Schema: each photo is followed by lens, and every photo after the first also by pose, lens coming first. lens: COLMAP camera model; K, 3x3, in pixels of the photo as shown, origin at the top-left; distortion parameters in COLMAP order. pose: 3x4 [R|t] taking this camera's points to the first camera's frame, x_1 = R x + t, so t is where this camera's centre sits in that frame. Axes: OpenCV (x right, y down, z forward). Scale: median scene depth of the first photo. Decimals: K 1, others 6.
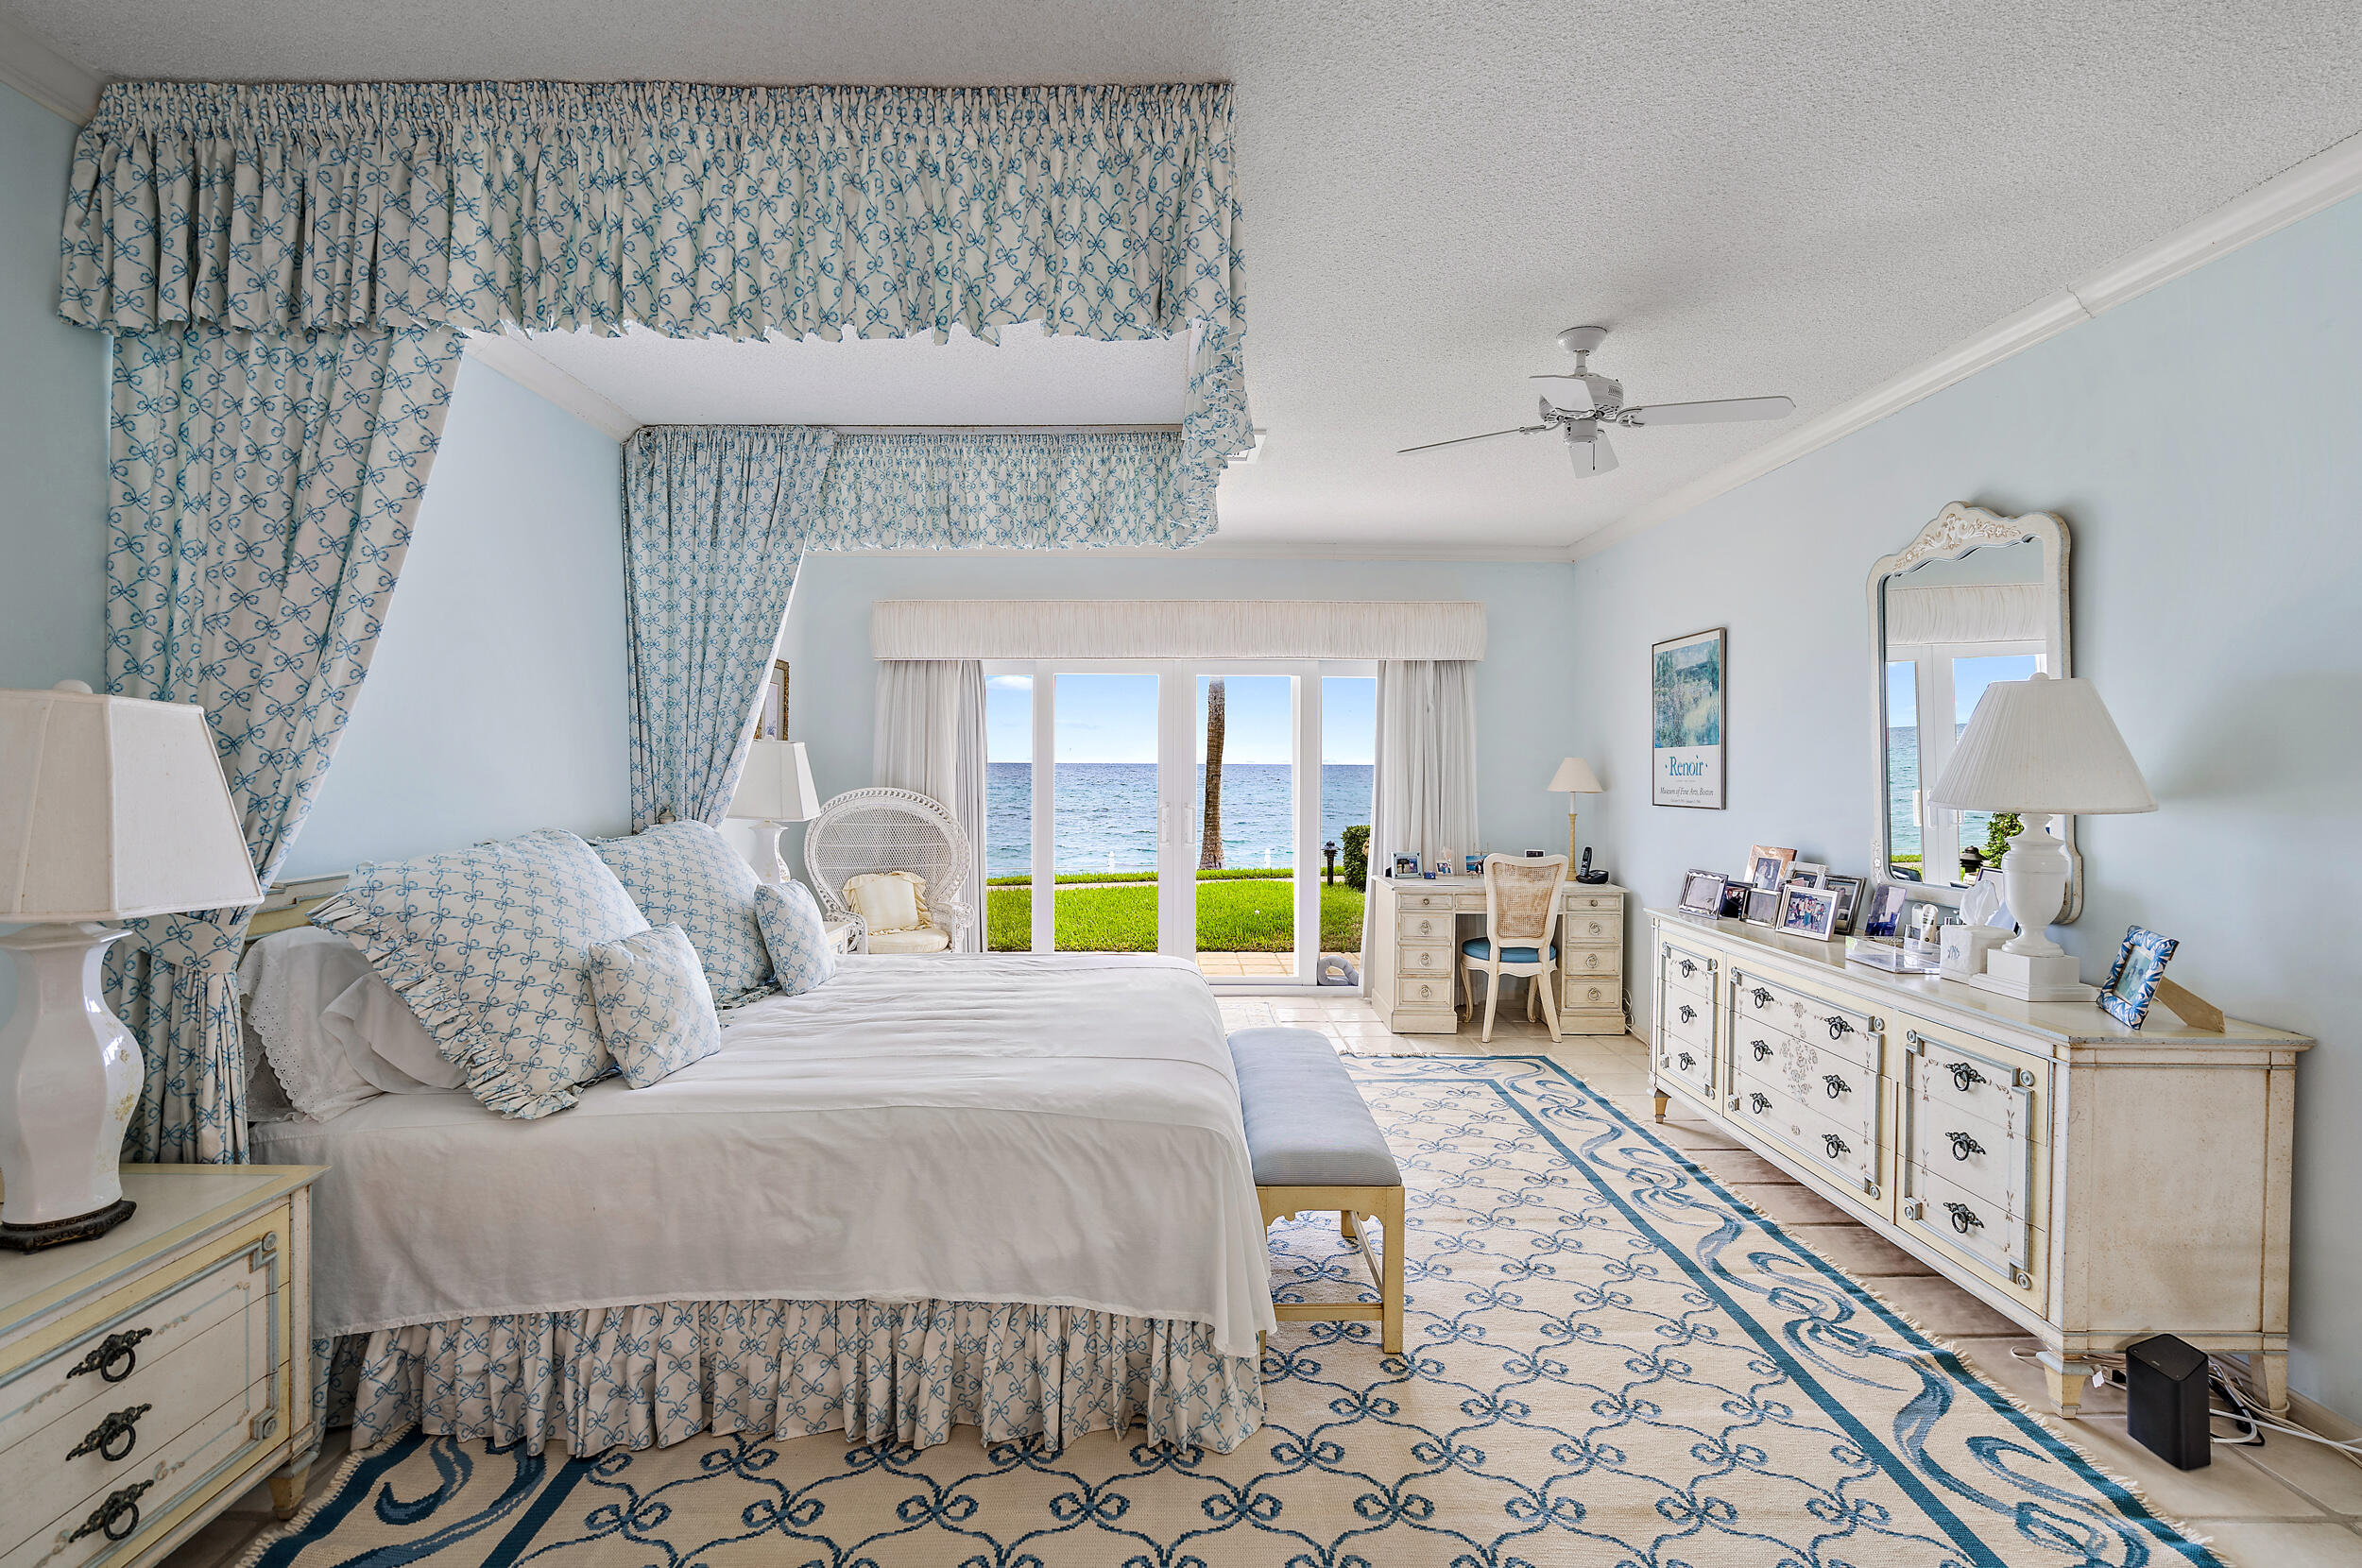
lens RADIAL K [[1075.6, 0, 1199.7], [0, 1075.6, 779.4], [0, 0, 1]] dist [-0.006739, 0.001392]
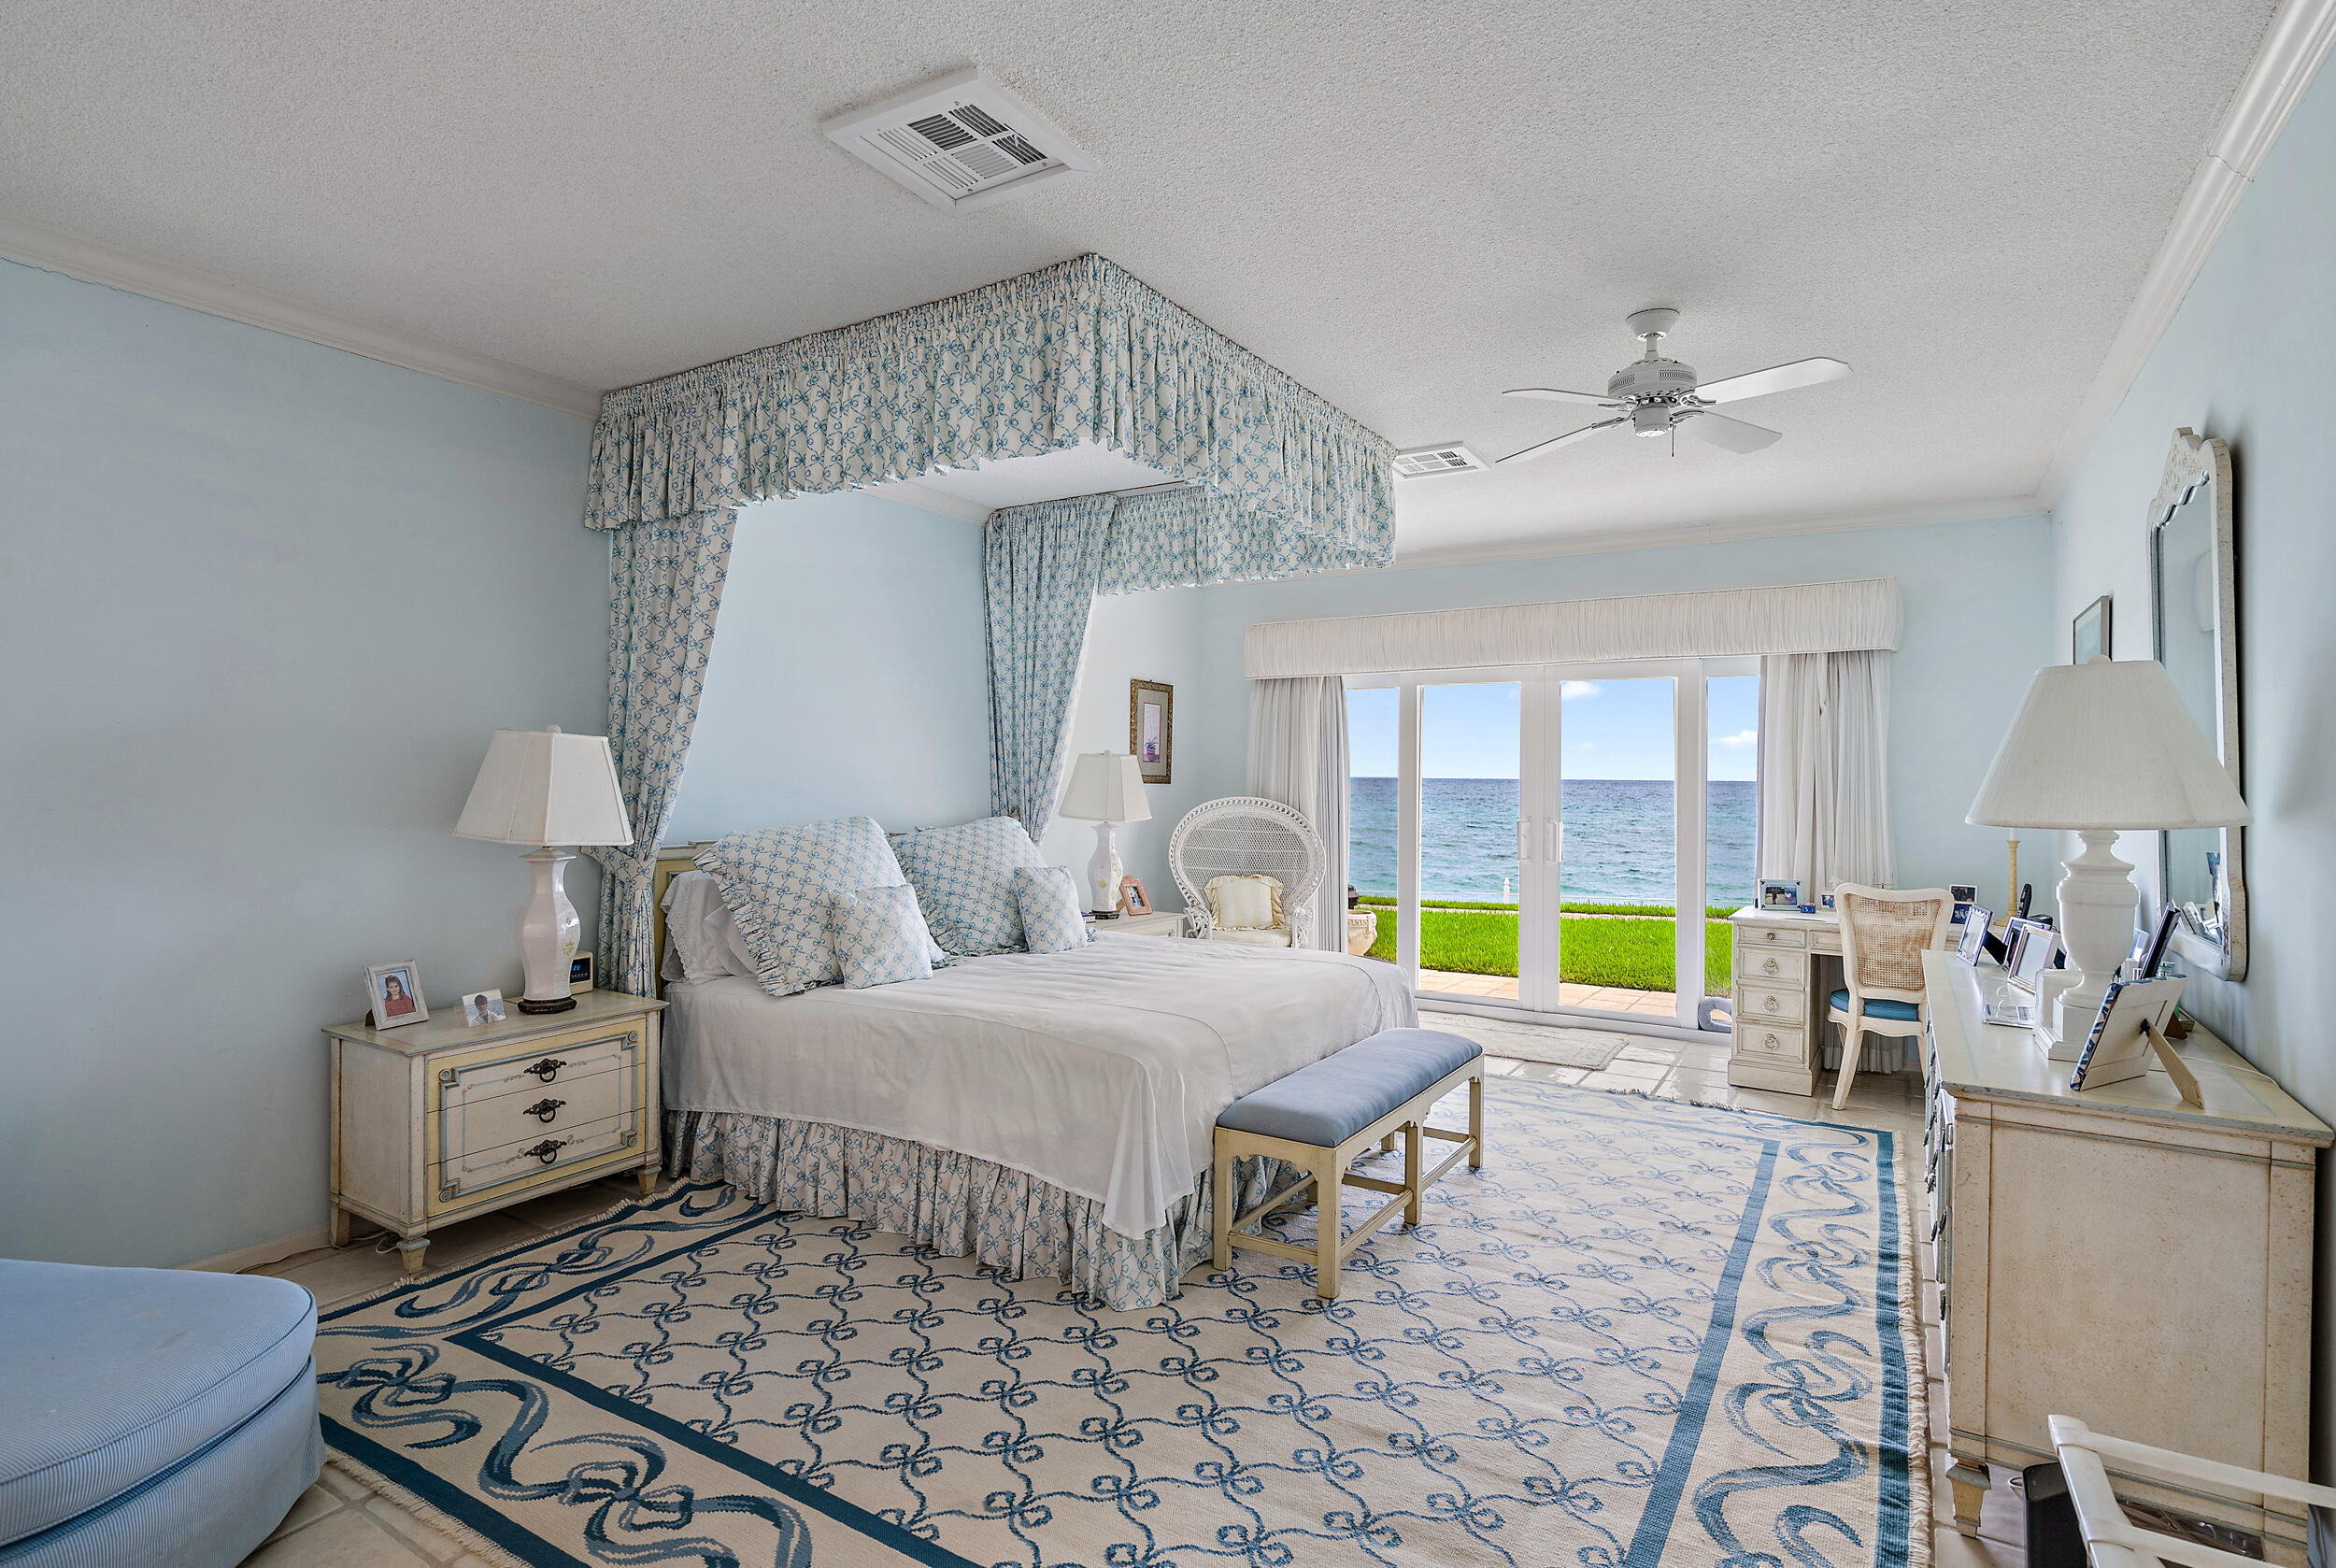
lens RADIAL K [[1194.8, 0, 1161.1], [0, 1194.8, 786.5], [0, 0, 1]] dist [-0.006091, 0.004025]
pose [[0.835602, 0.006700, -0.549295, 0.761573], [-0.012098, 0.999908, -0.006208, 0.013951], [0.549202, 0.011833, 0.835606, -0.145903]]
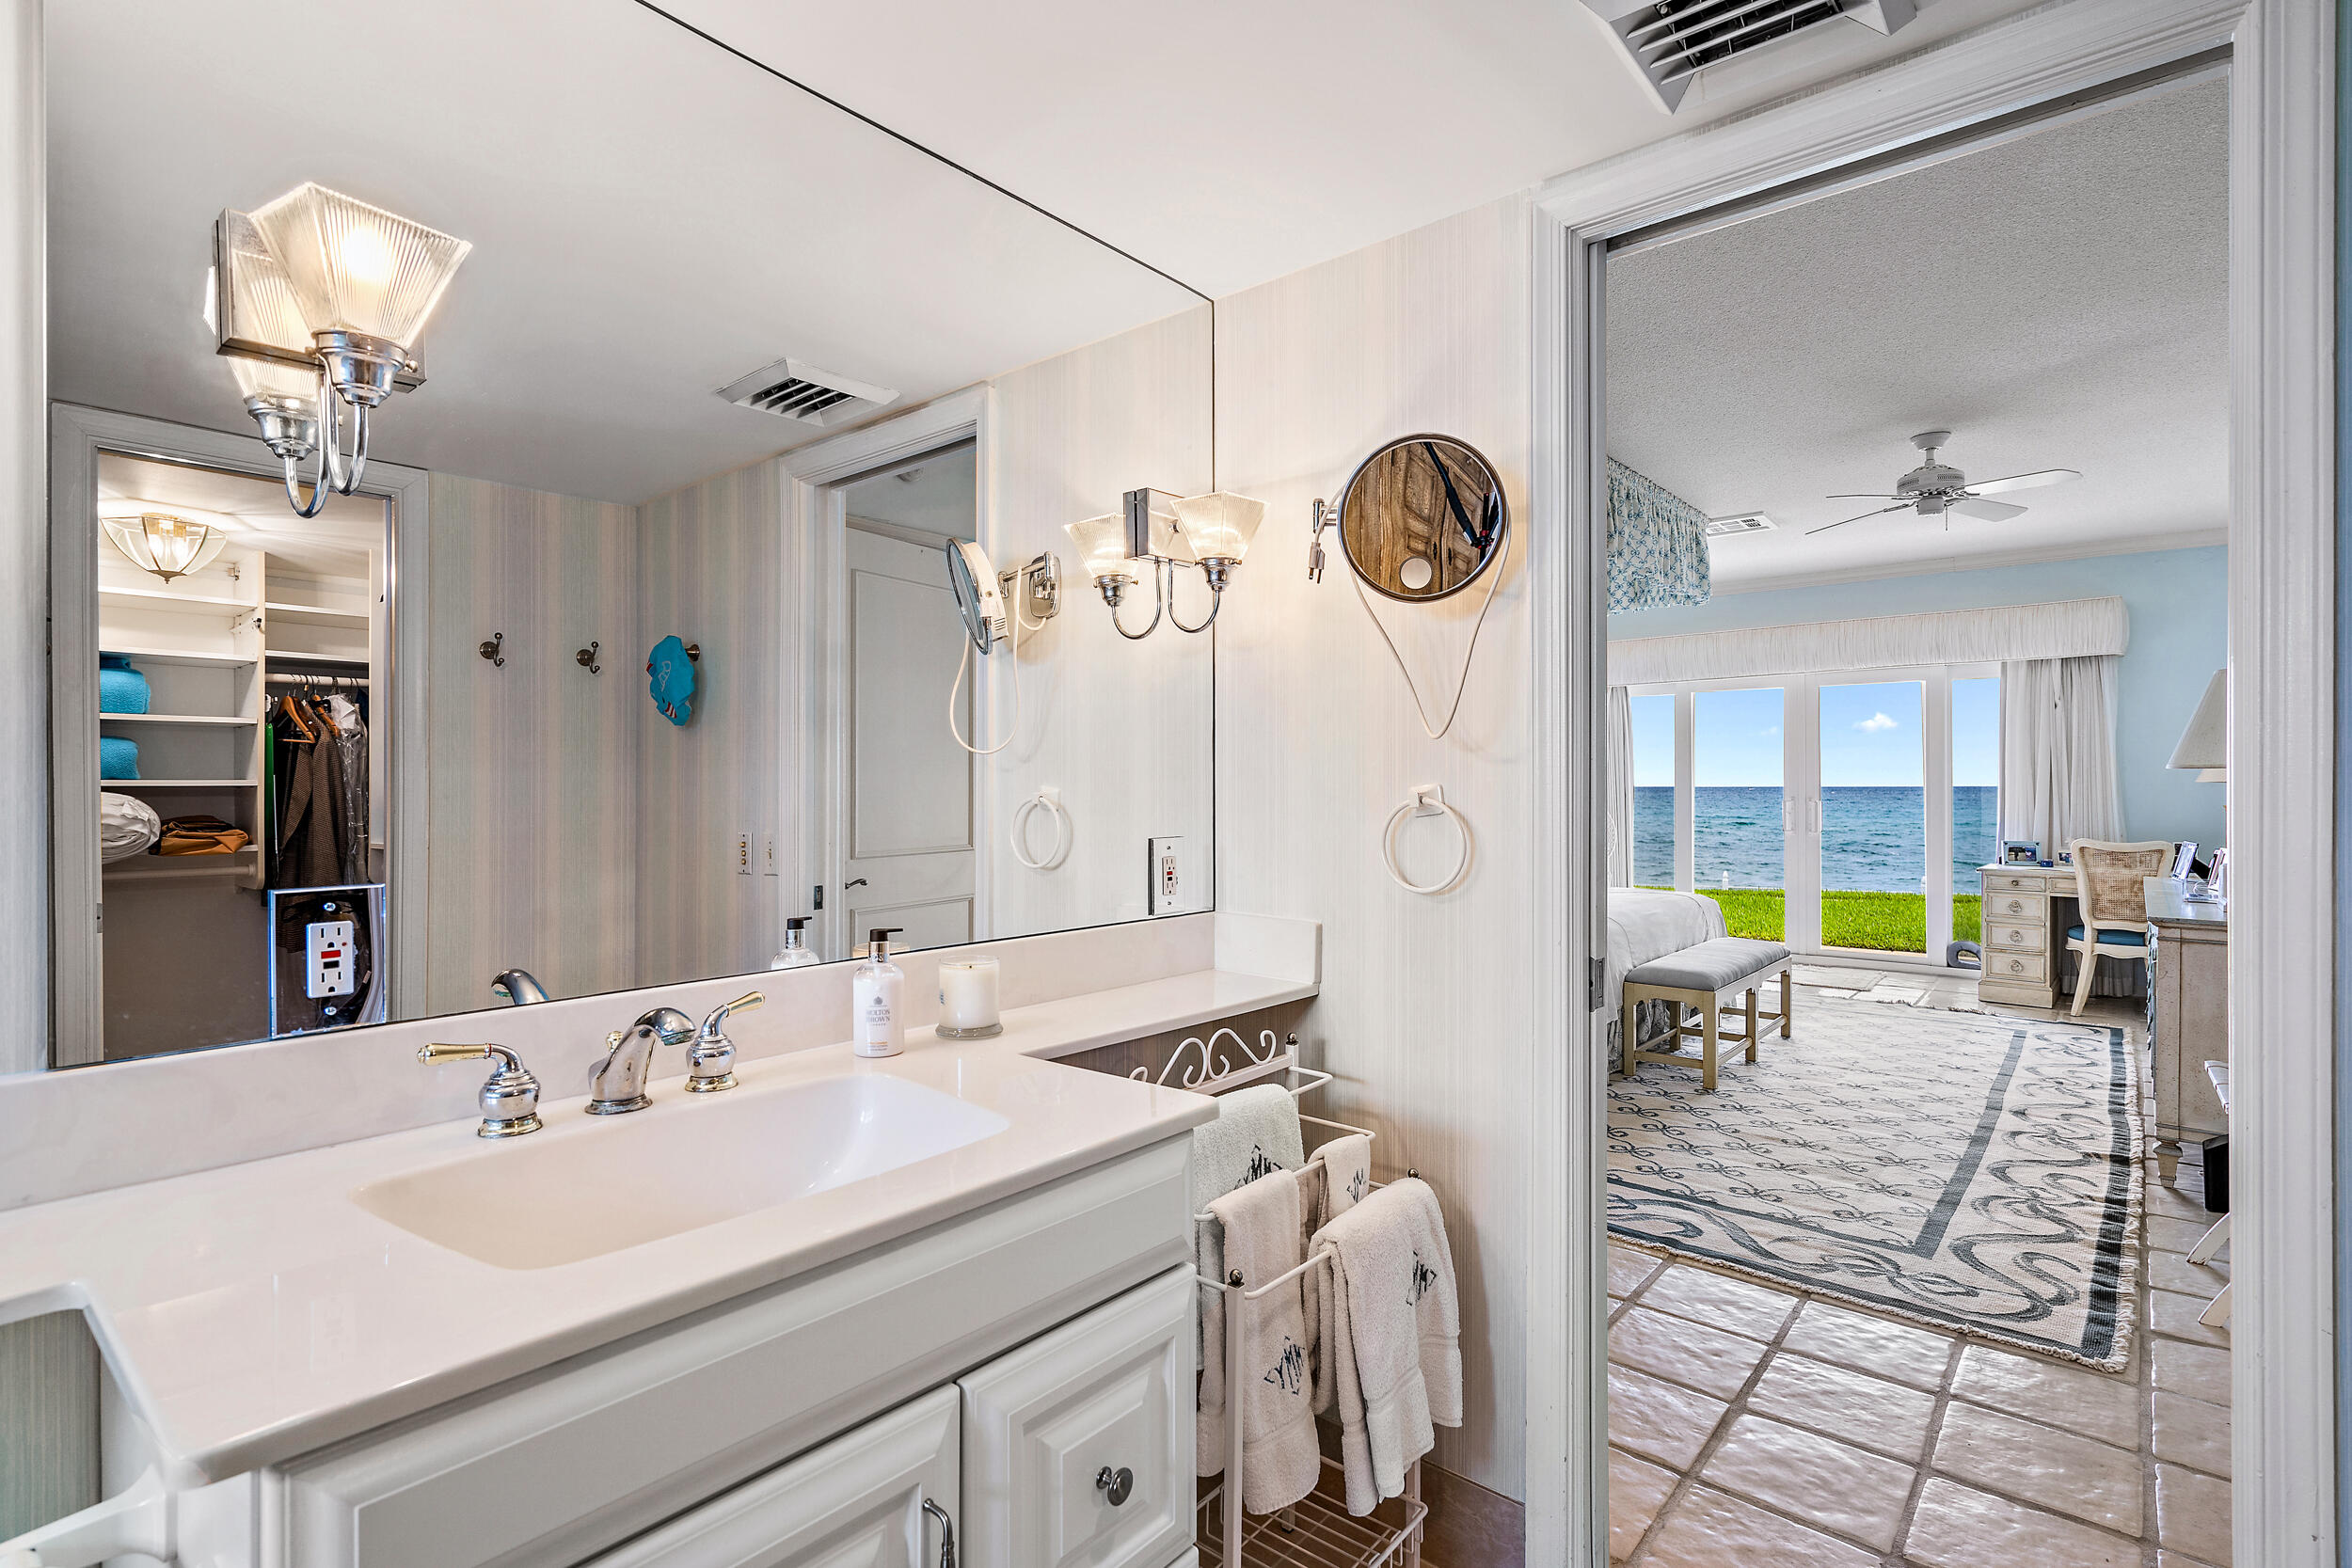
lens RADIAL K [[1125.9, 0, 1165.1], [0, 1125.9, 789.8], [0, 0, 1]] dist [-0.002521, -0.000382]
pose [[0.737569, -0.002547, -0.675267, 0.805319], [-0.005975, 0.999929, -0.010299, 0.084268], [0.675246, 0.011631, 0.737501, -0.983295]]
